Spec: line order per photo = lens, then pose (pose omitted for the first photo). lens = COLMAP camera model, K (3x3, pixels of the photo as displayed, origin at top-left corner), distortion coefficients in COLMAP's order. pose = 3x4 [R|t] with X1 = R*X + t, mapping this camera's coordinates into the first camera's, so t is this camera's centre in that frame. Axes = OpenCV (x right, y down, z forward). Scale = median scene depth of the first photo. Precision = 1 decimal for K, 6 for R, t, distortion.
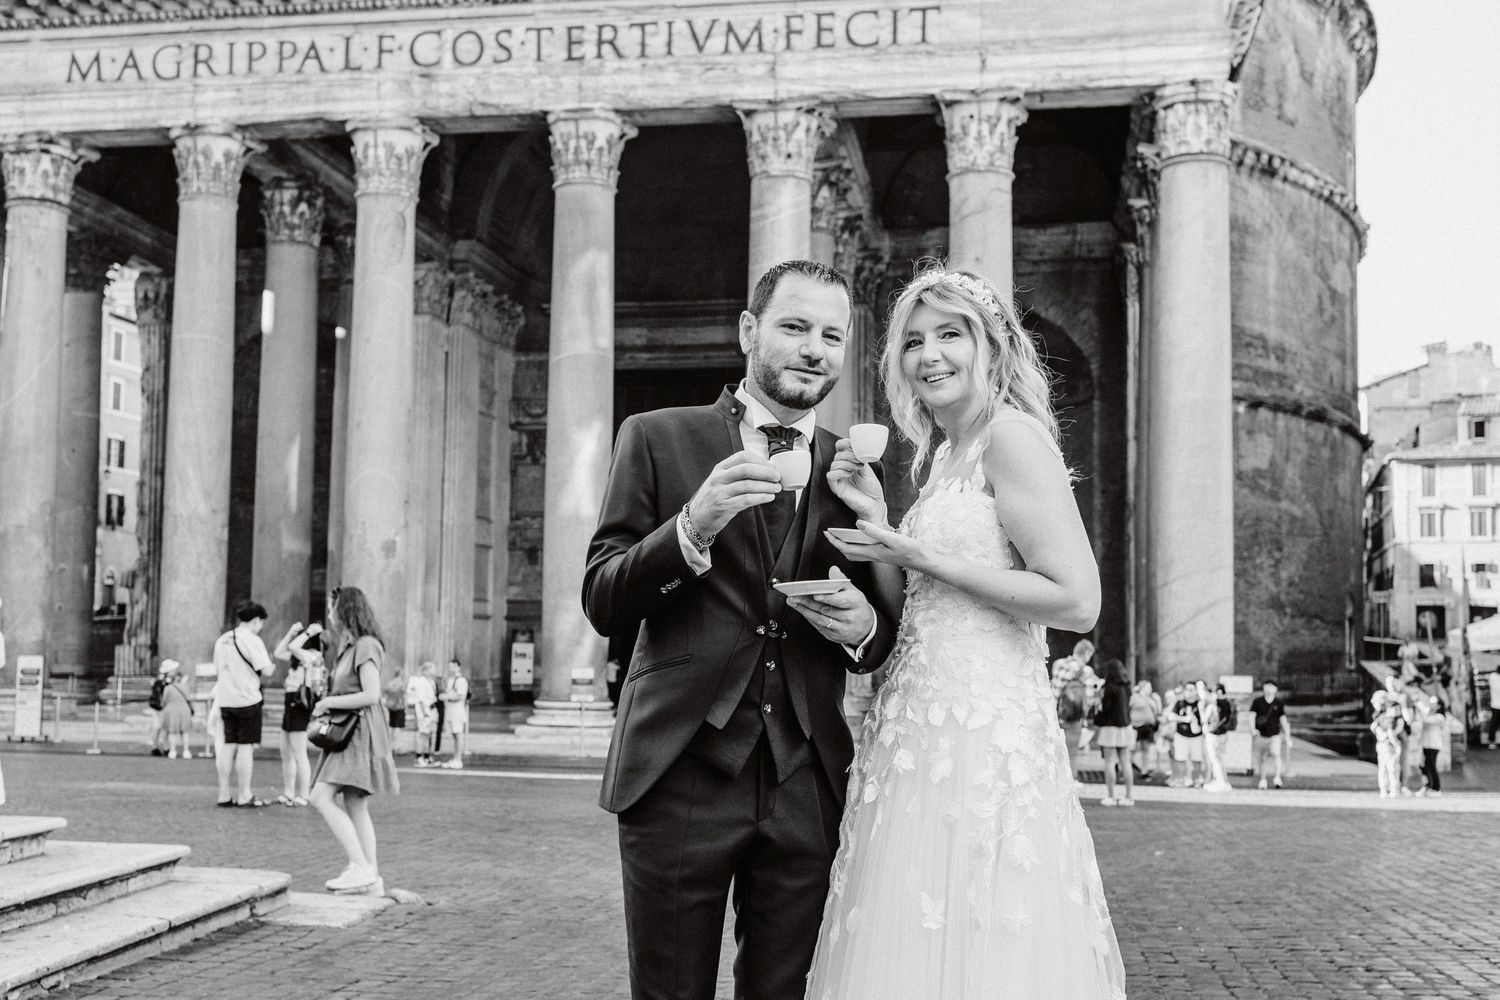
lens RADIAL K [[1667.2, 0, 749.0], [0, 1667.2, 530.2], [0, 0, 1]] dist [-0.001084, 0.000000]
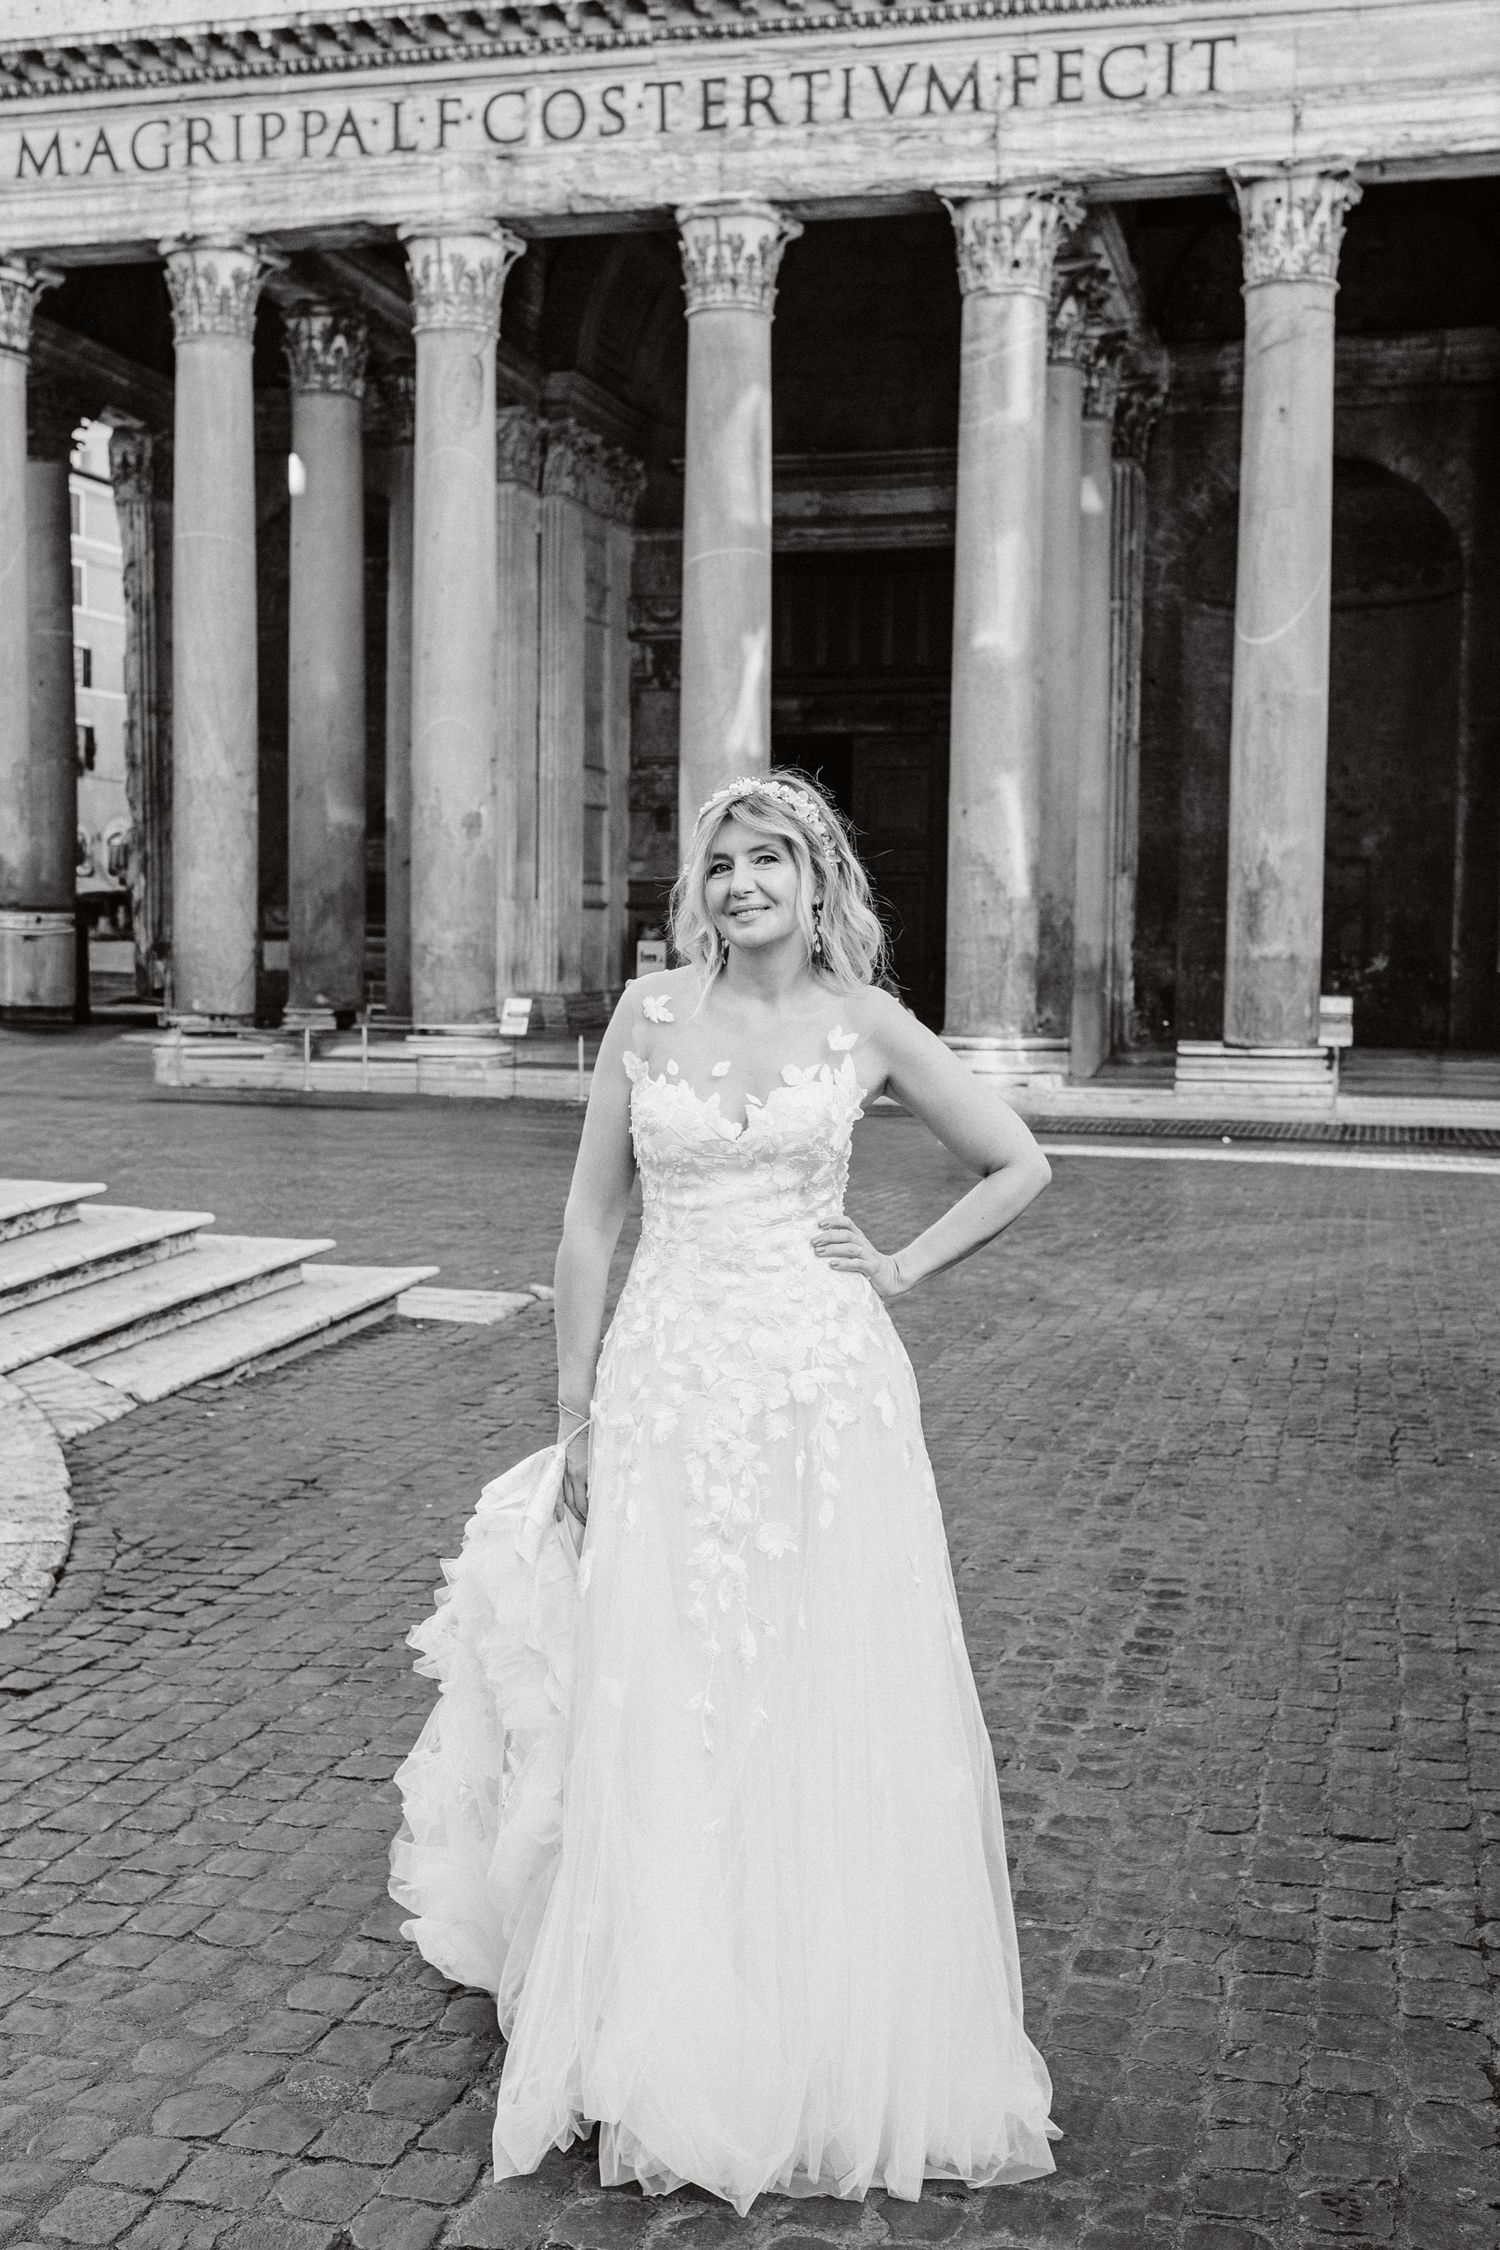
lens RADIAL K [[2500.8, 0, 743.6], [0, 2500.8, 1106.9], [0, 0, 1]] dist [-0.001084, 0.000000]
pose [[0.995391, 0.004578, -0.095794, 0.011513], [0.009431, 0.989346, 0.145280, -0.024561], [0.095439, -0.145514, 0.984742, -0.101627]]
